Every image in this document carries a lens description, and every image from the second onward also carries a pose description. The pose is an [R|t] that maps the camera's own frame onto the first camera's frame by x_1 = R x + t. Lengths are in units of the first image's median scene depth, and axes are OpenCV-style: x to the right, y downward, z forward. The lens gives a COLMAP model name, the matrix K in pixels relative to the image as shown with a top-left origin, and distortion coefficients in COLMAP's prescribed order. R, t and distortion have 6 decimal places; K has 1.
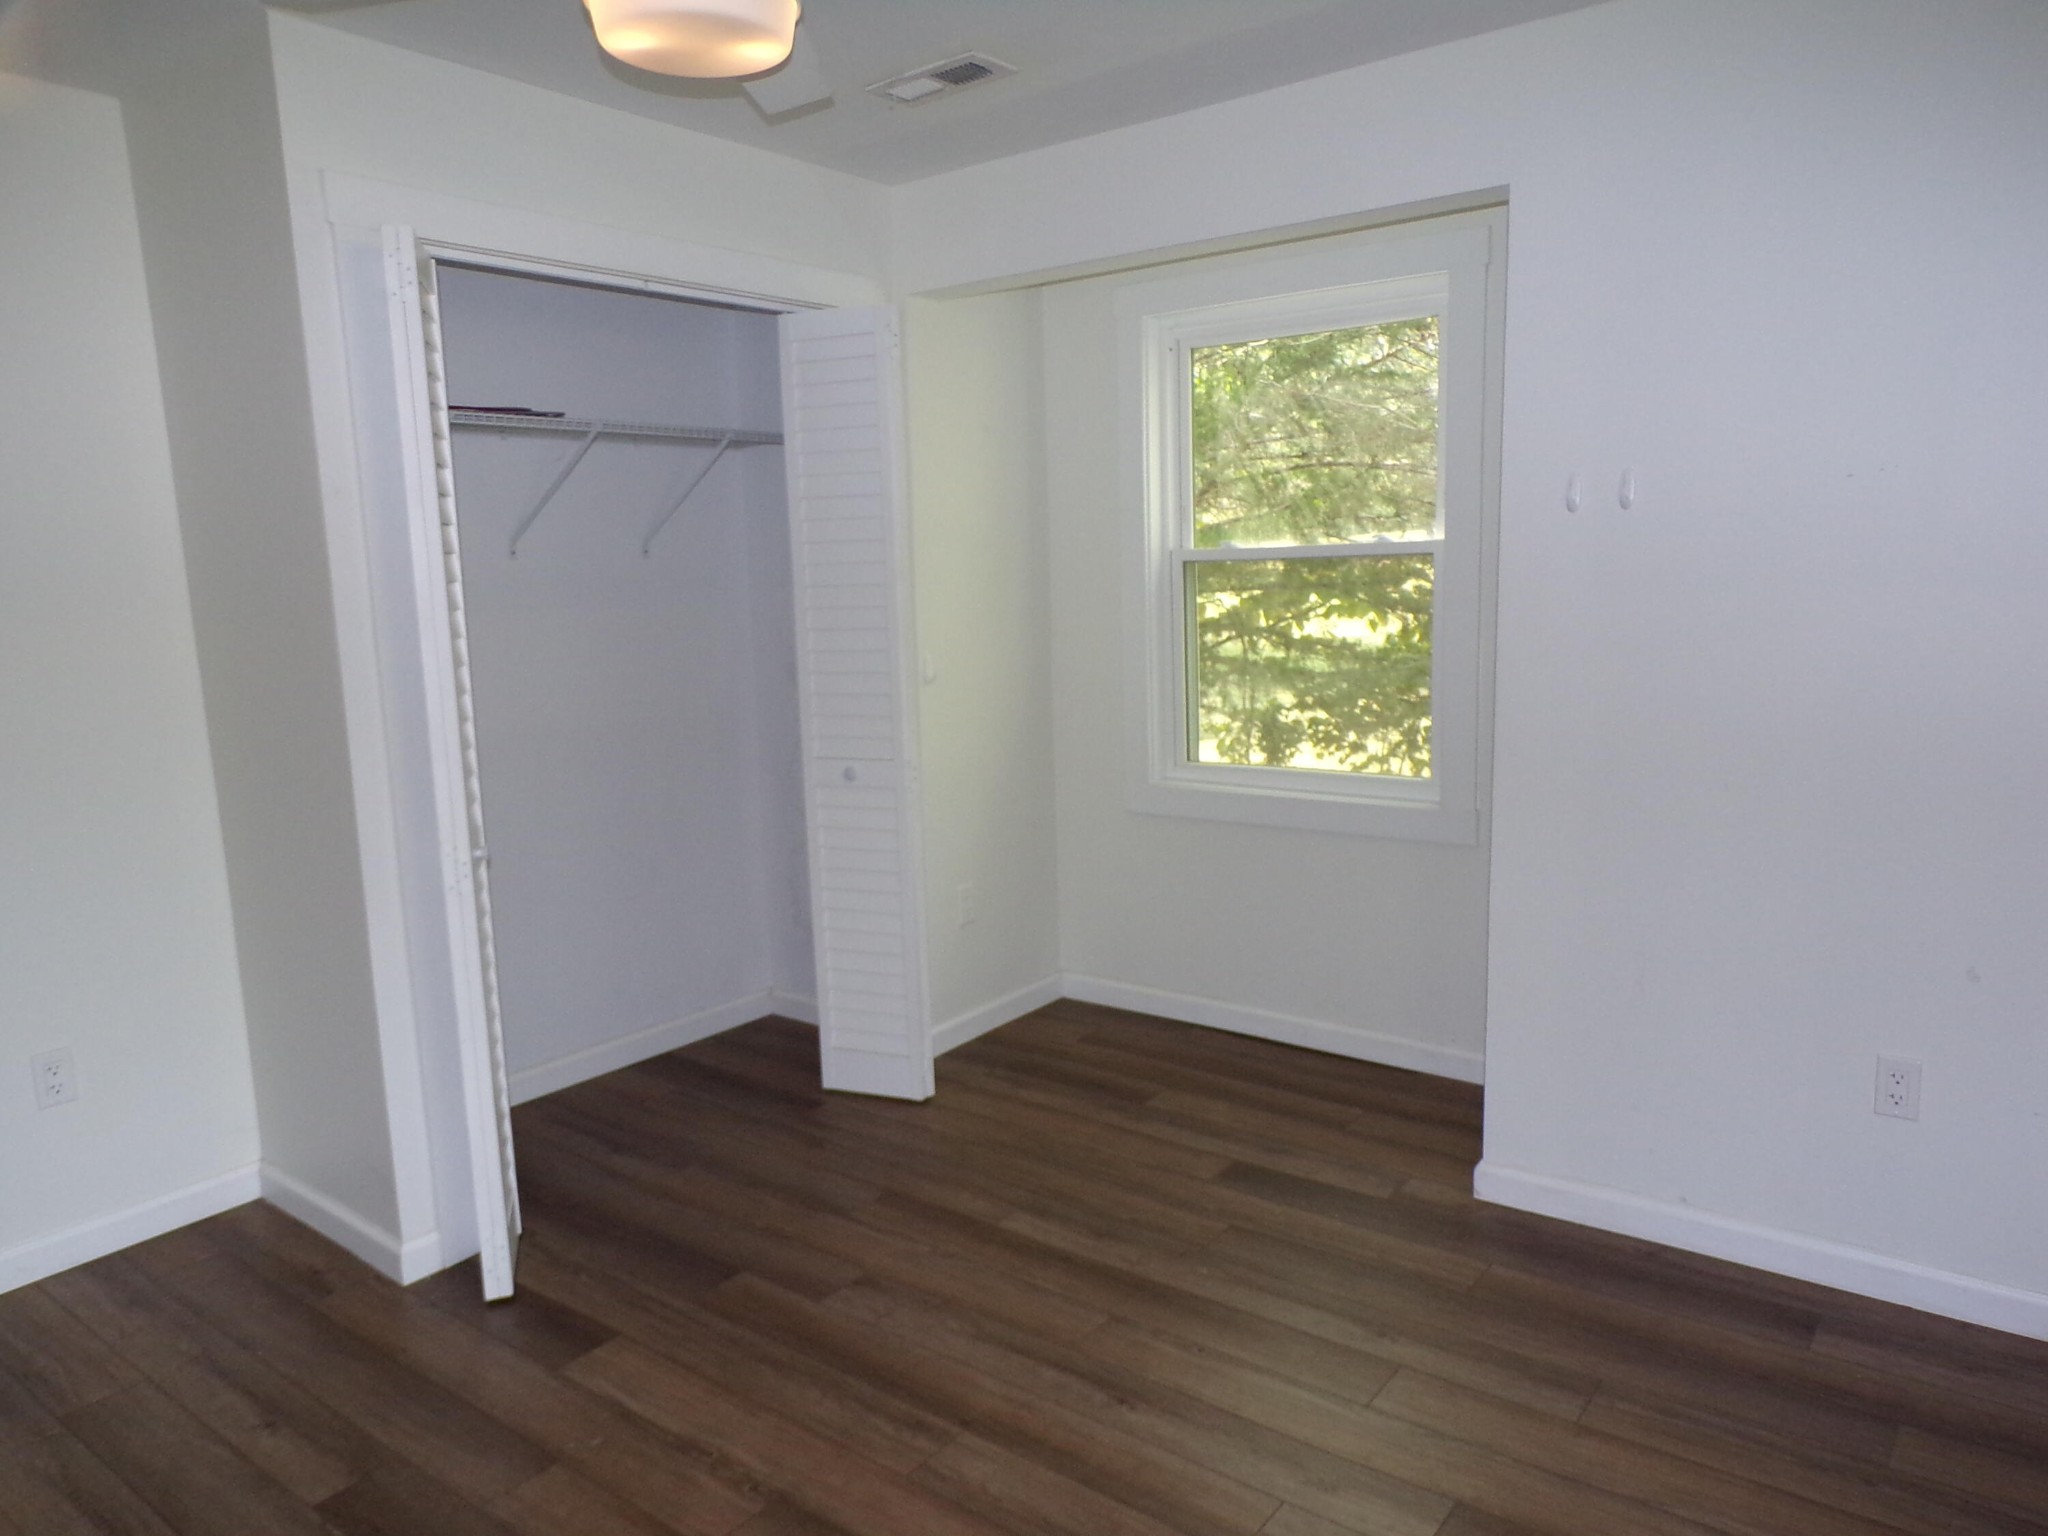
lens RADIAL K [[1397.8, 0, 1046.6], [0, 1397.8, 782.1], [0, 0, 1]] dist [-0.006667, 0.006637]
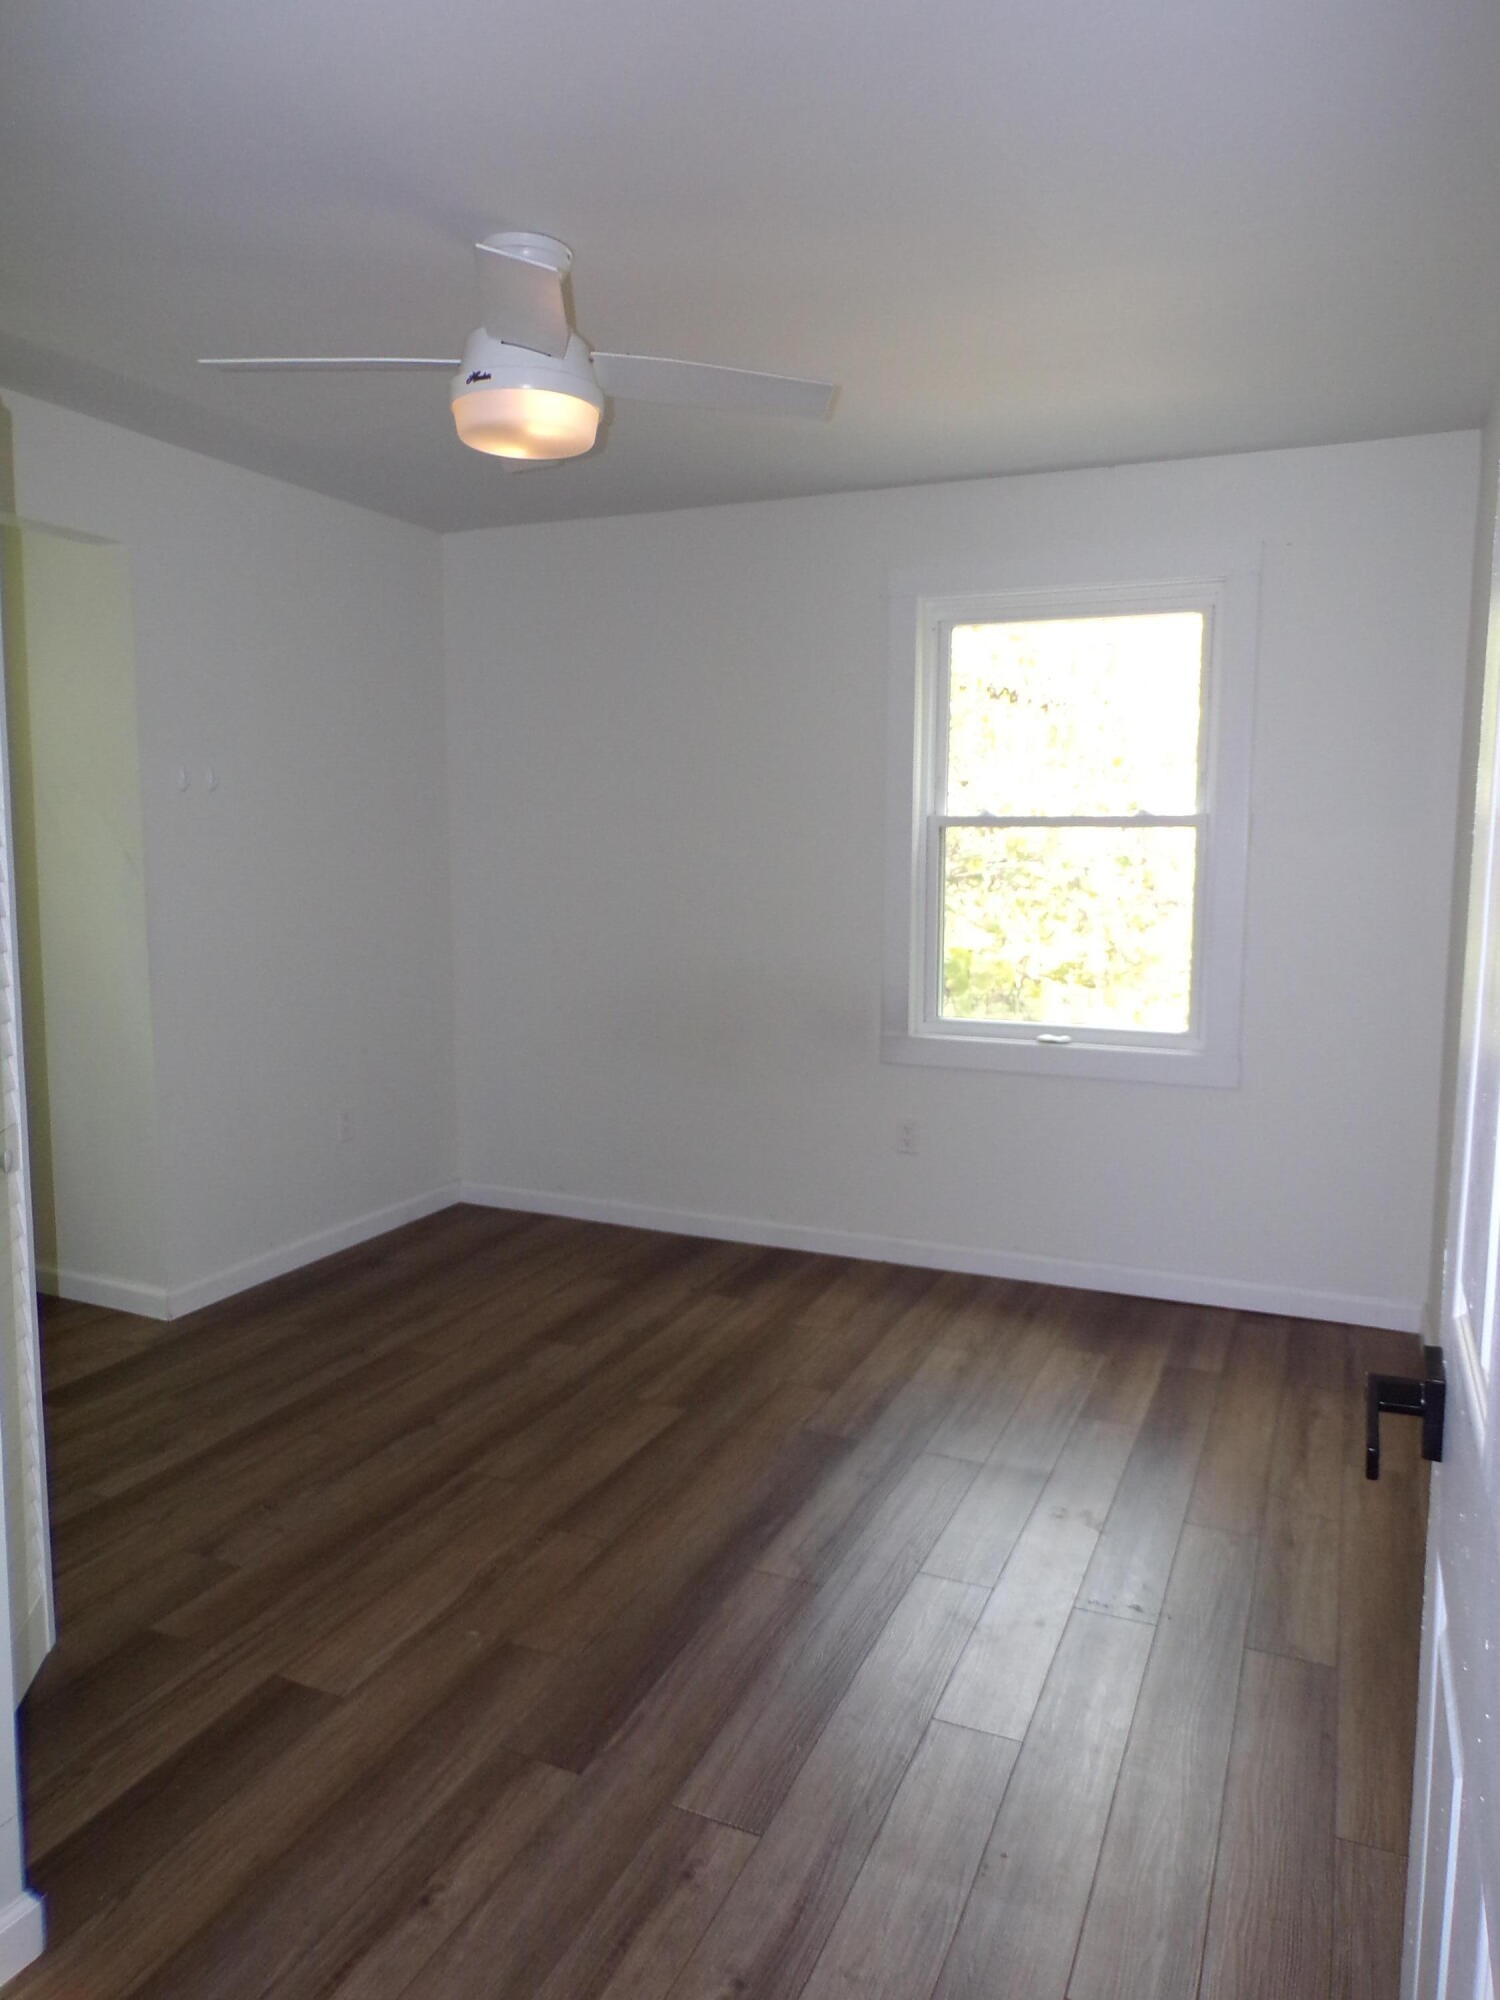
lens RADIAL K [[1365.0, 0, 750.0], [0, 1365.0, 1000.0], [0, 0, 1]] dist [-0.006667, 0.006637]
pose [[-0.221472, -0.096459, 0.970384, -1.239749], [0.155612, 0.978849, 0.132816, -0.090306], [-0.962671, 0.180418, -0.201777, 0.868500]]
